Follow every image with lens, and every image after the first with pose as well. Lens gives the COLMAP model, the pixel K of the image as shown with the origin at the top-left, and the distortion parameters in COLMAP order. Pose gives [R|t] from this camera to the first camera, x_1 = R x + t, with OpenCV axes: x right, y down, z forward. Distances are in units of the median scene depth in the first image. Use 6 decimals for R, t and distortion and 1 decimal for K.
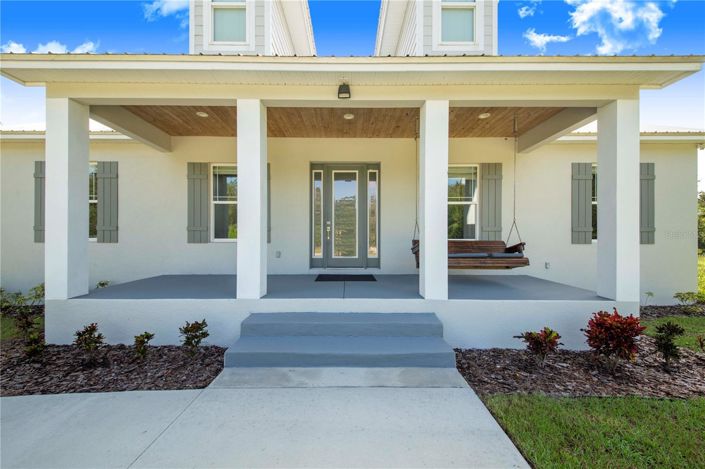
lens RADIAL K [[281.9, 0, 352.5], [0, 281.9, 234.5], [0, 0, 1]] dist [0.001605, -0.000083]
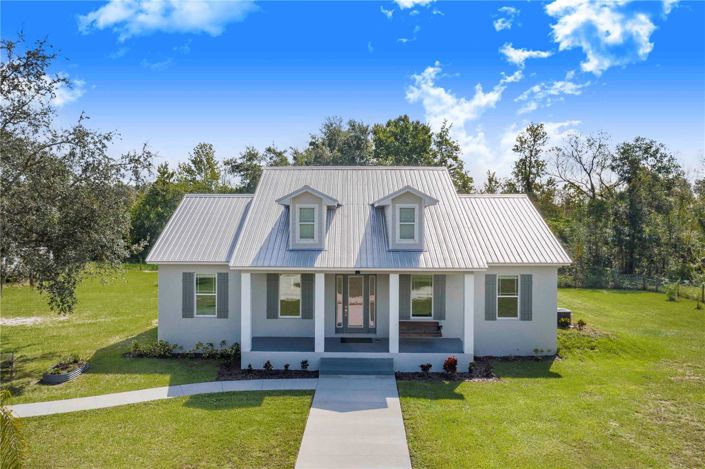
lens RADIAL K [[573.6, 0, 344.6], [0, 573.6, 217.2], [0, 0, 1]] dist [-0.005871, 0.000026]
pose [[0.999846, 0.002112, -0.017420, -0.050452], [-0.001879, 0.999908, 0.013433, -0.918678], [0.017446, -0.013398, 0.999758, -3.599376]]
